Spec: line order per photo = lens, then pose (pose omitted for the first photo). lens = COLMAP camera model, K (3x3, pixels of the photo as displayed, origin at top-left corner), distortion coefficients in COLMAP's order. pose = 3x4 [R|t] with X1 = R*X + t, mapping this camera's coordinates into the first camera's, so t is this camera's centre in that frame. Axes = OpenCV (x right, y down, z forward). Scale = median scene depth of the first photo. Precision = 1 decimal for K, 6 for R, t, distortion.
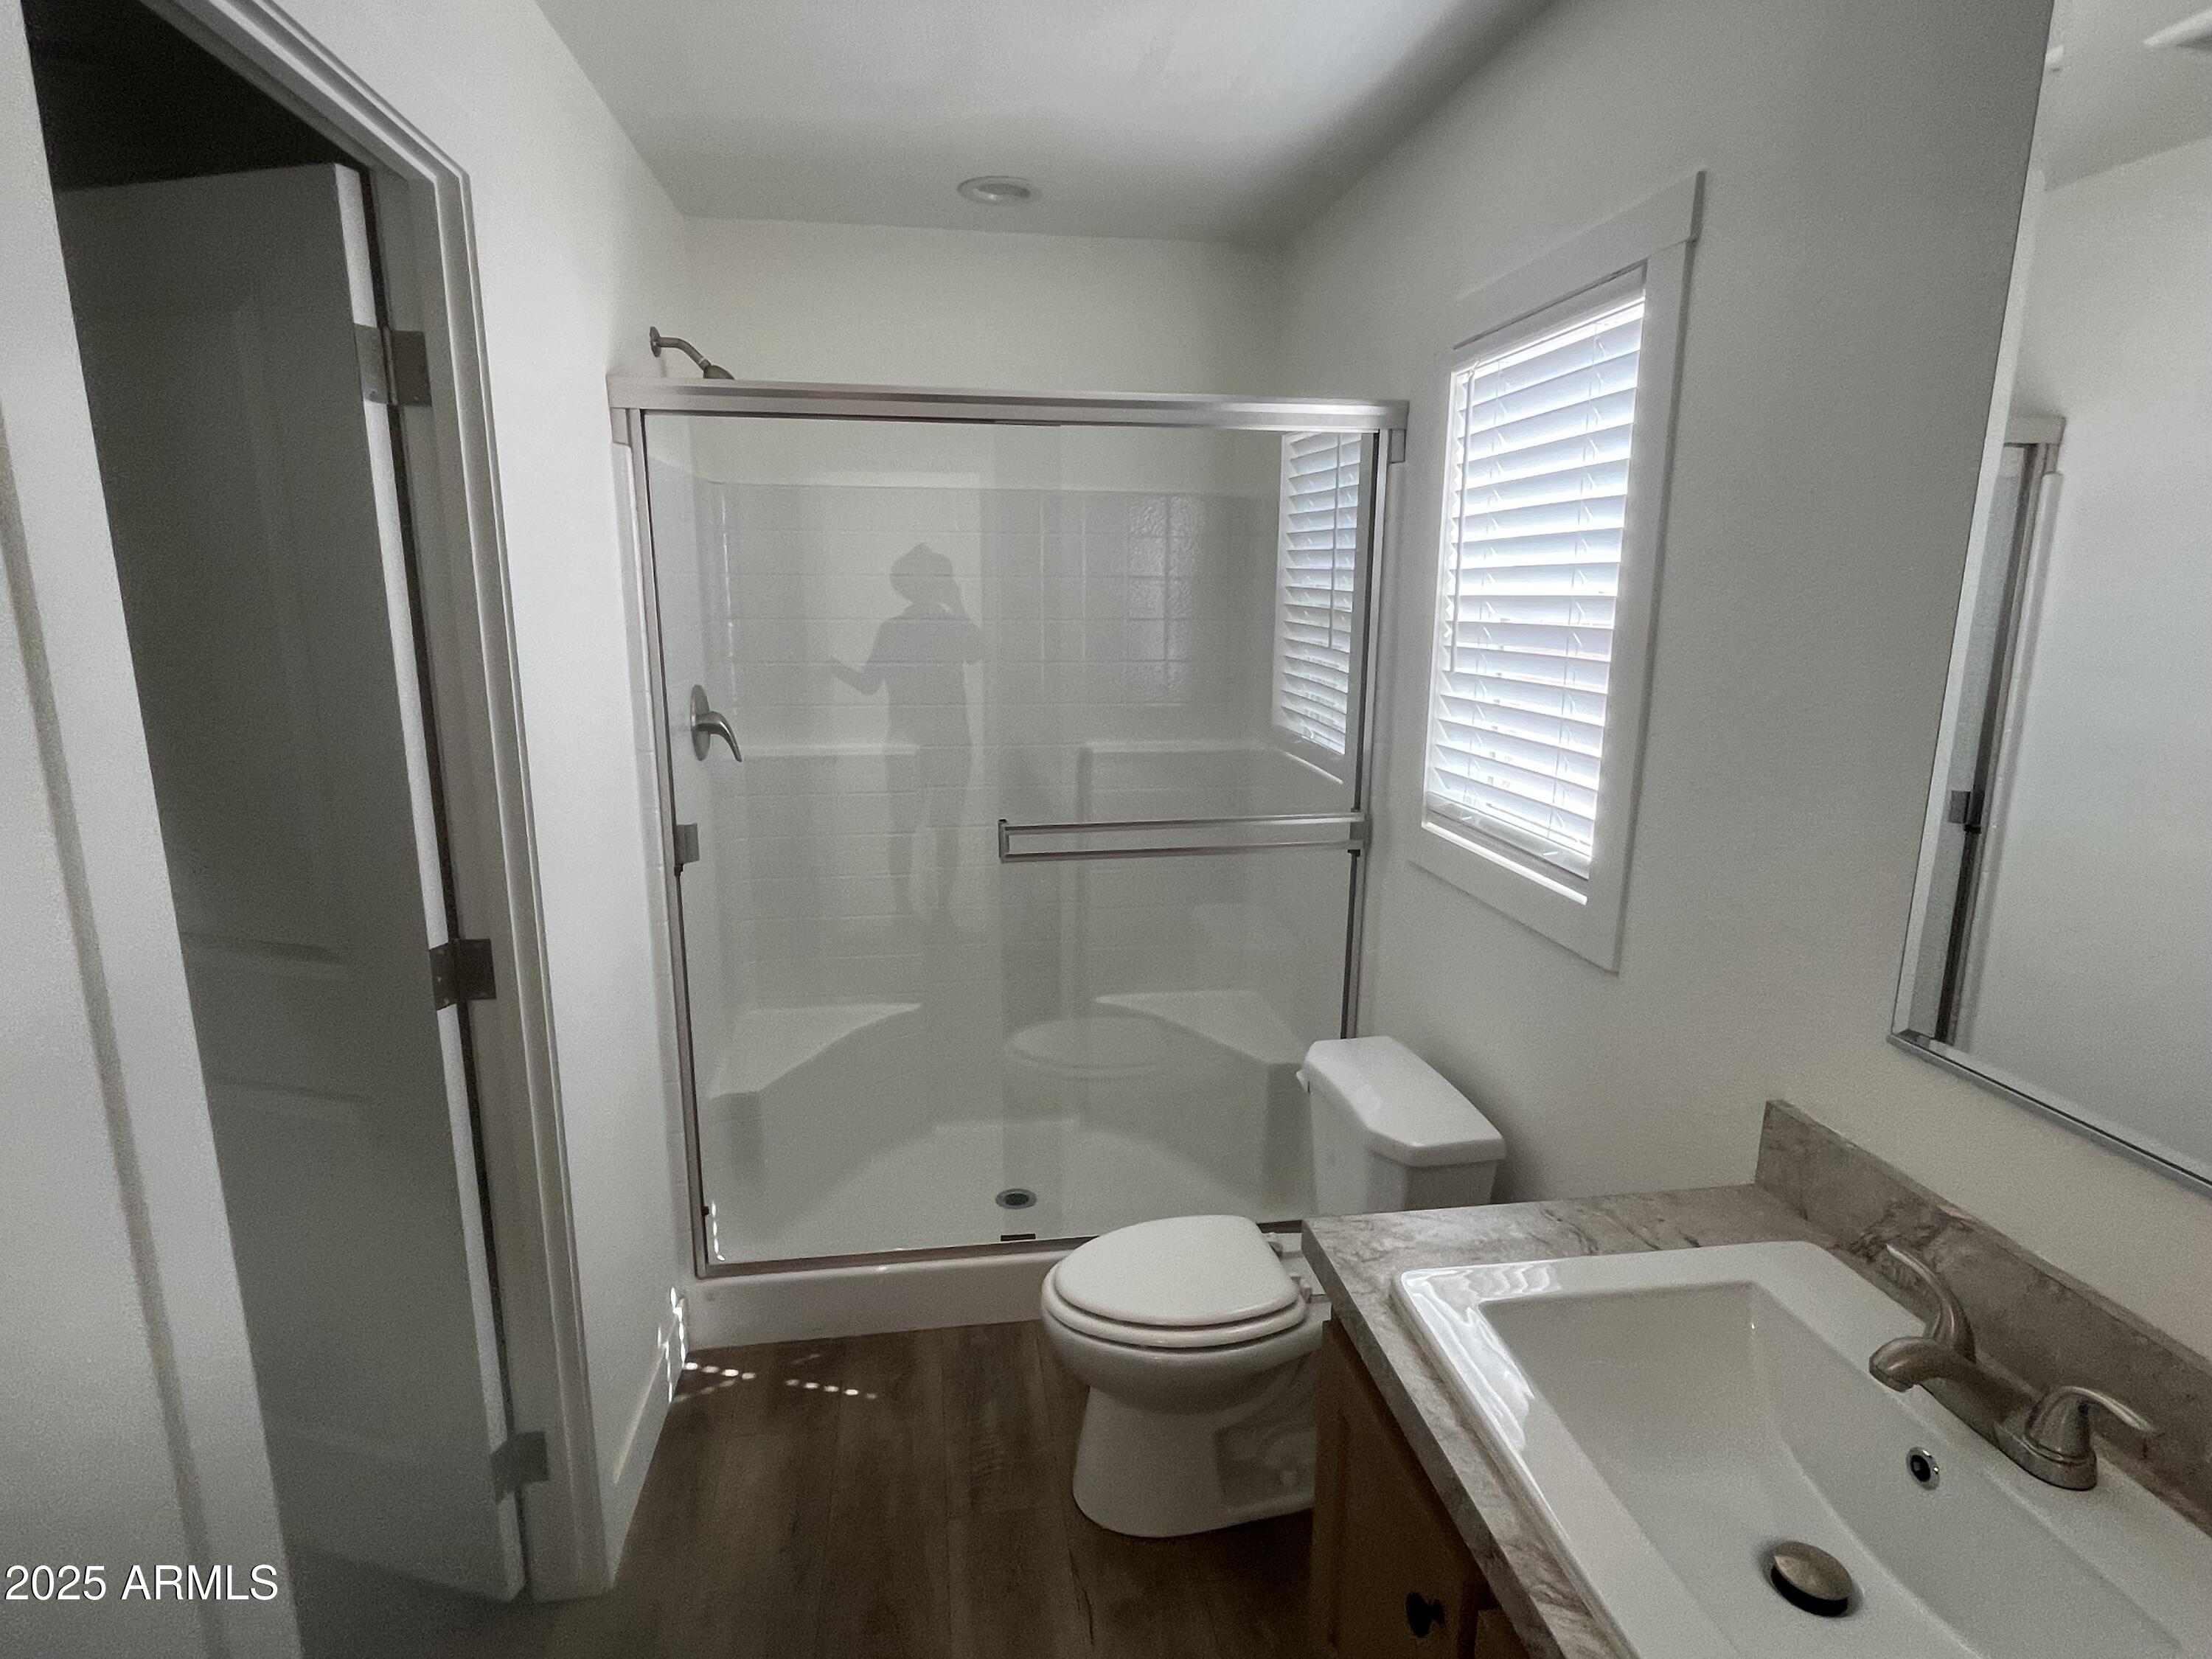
lens RADIAL K [[1169.3, 0, 1097.2], [0, 1169.3, 836.4], [0, 0, 1]] dist [-0.004591, 0.001987]
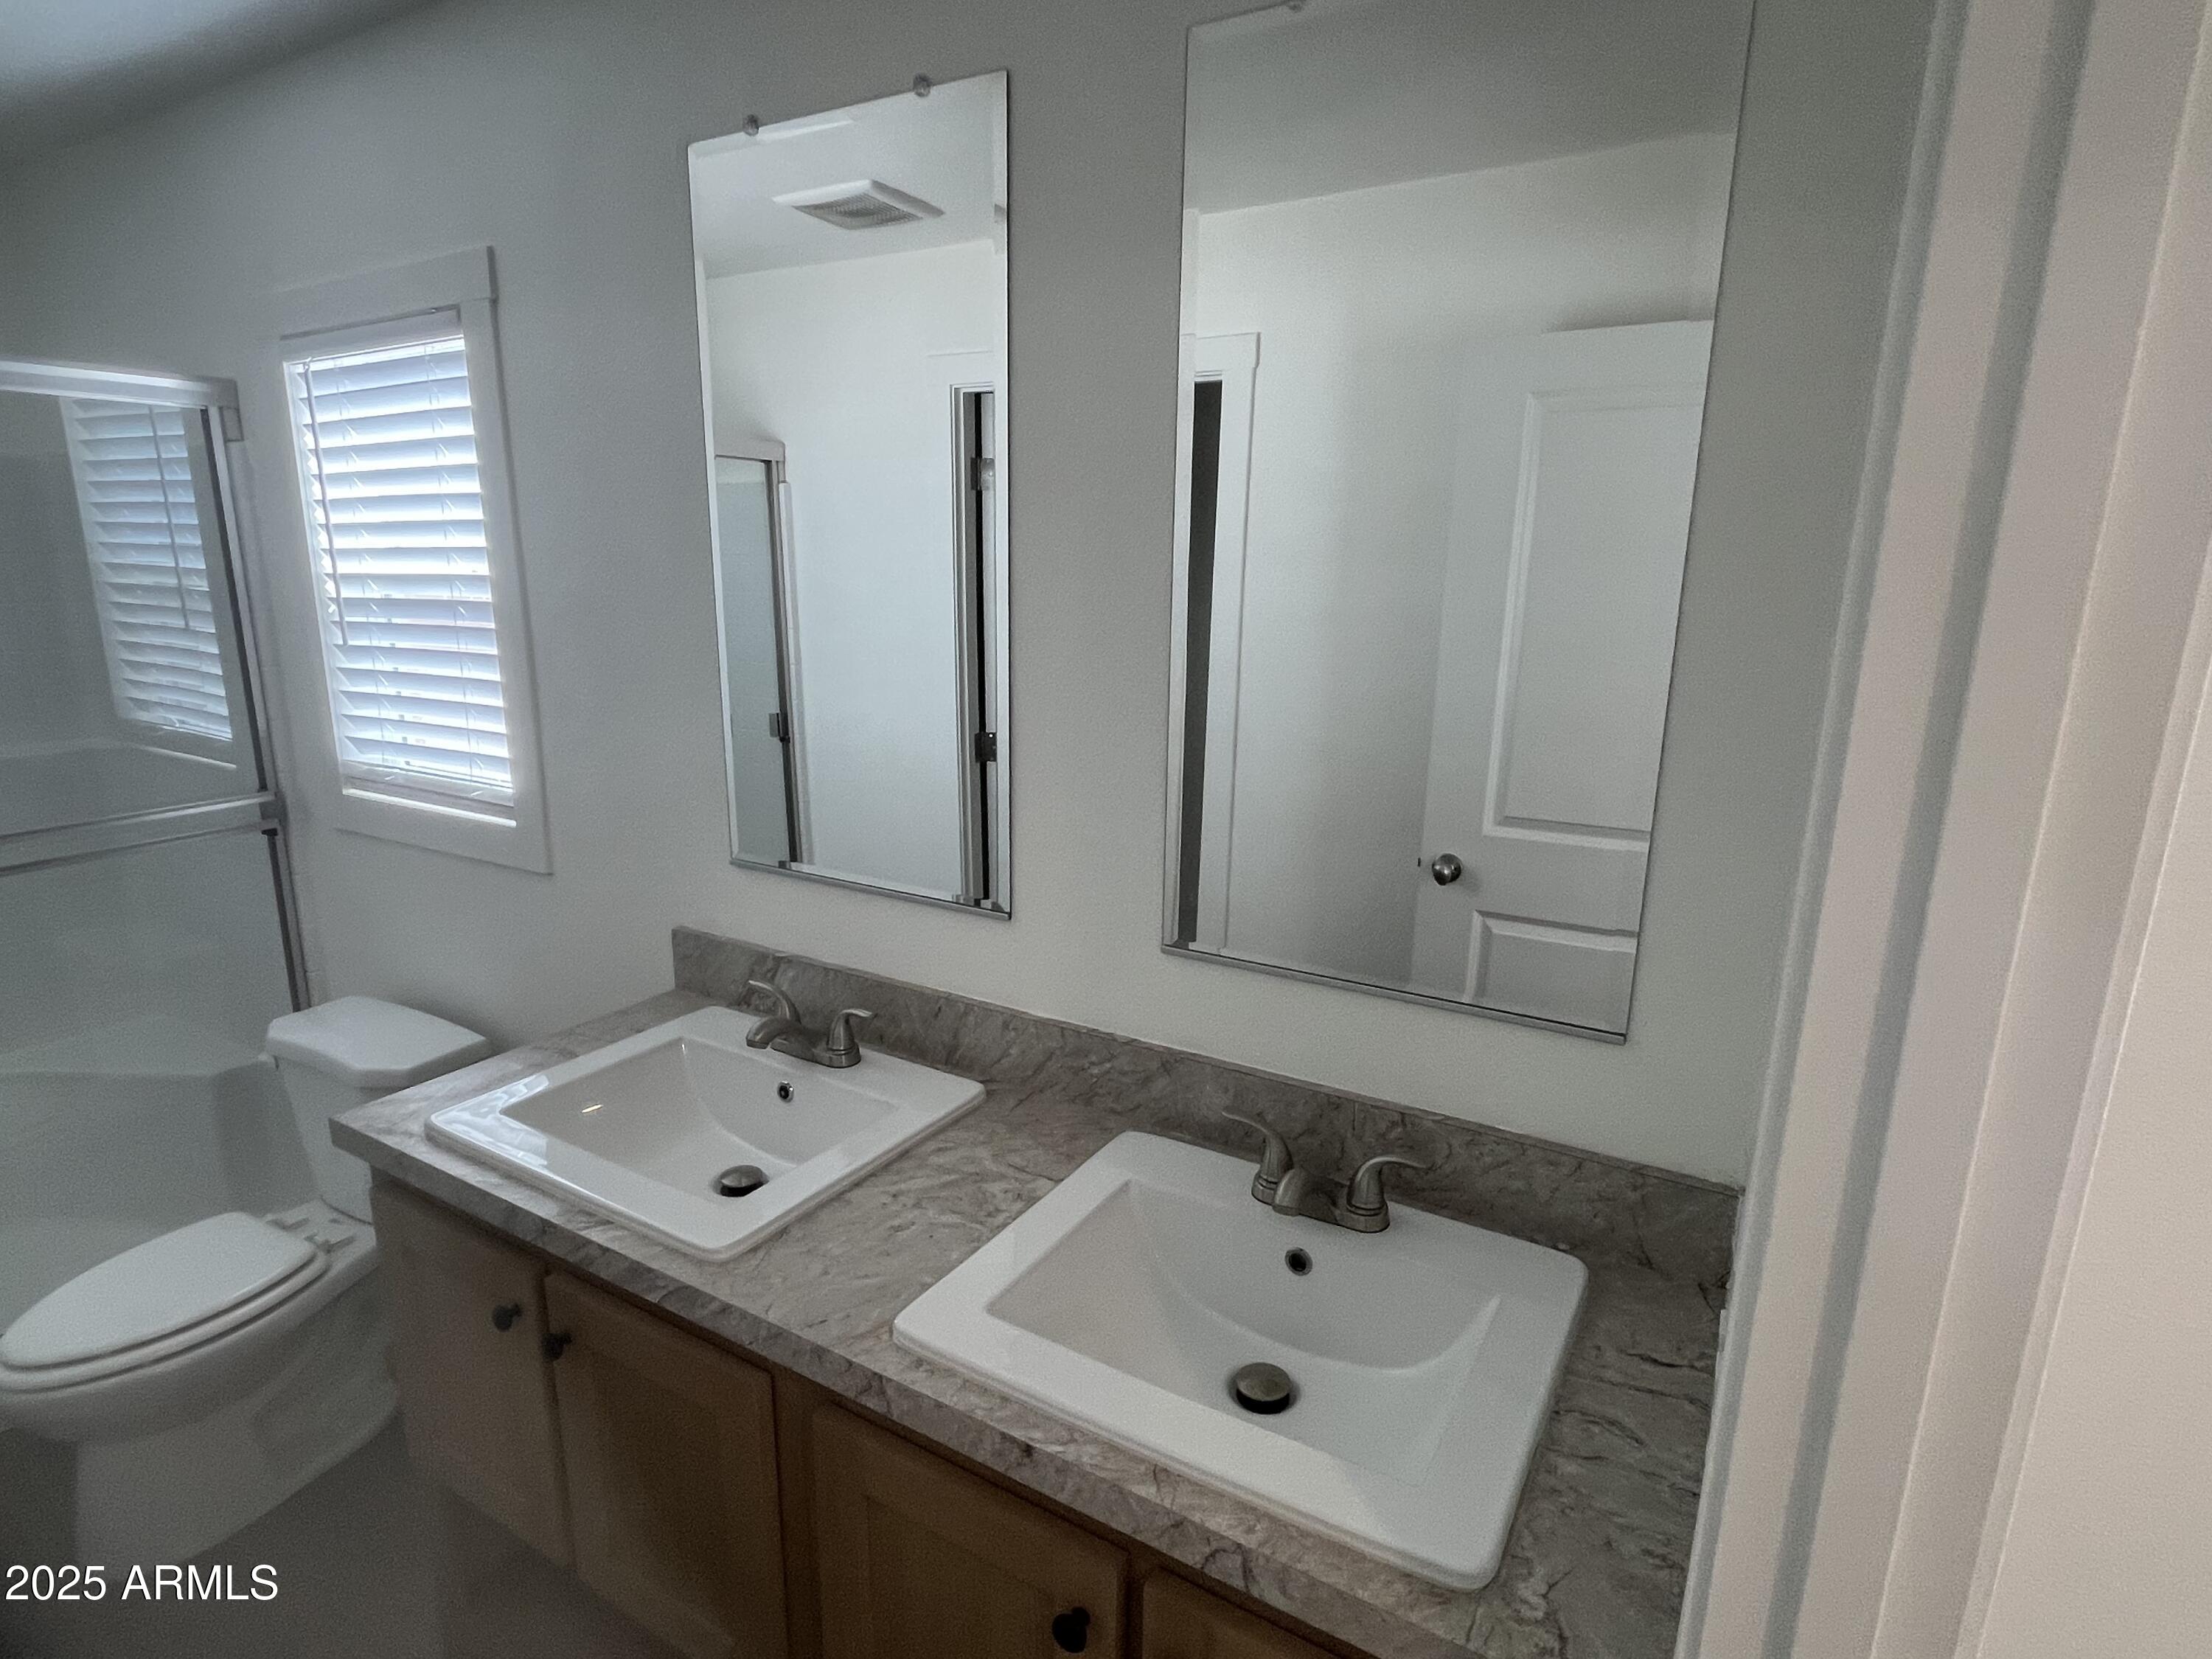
lens RADIAL K [[1169.3, 0, 1096.2], [0, 1169.3, 833.2], [0, 0, 1]] dist [-0.004591, 0.001987]
pose [[0.631587, -0.176941, 0.754844, -0.109041], [0.158634, 0.982504, 0.097575, 0.036496], [-0.758902, 0.058117, 0.648606, -0.227251]]
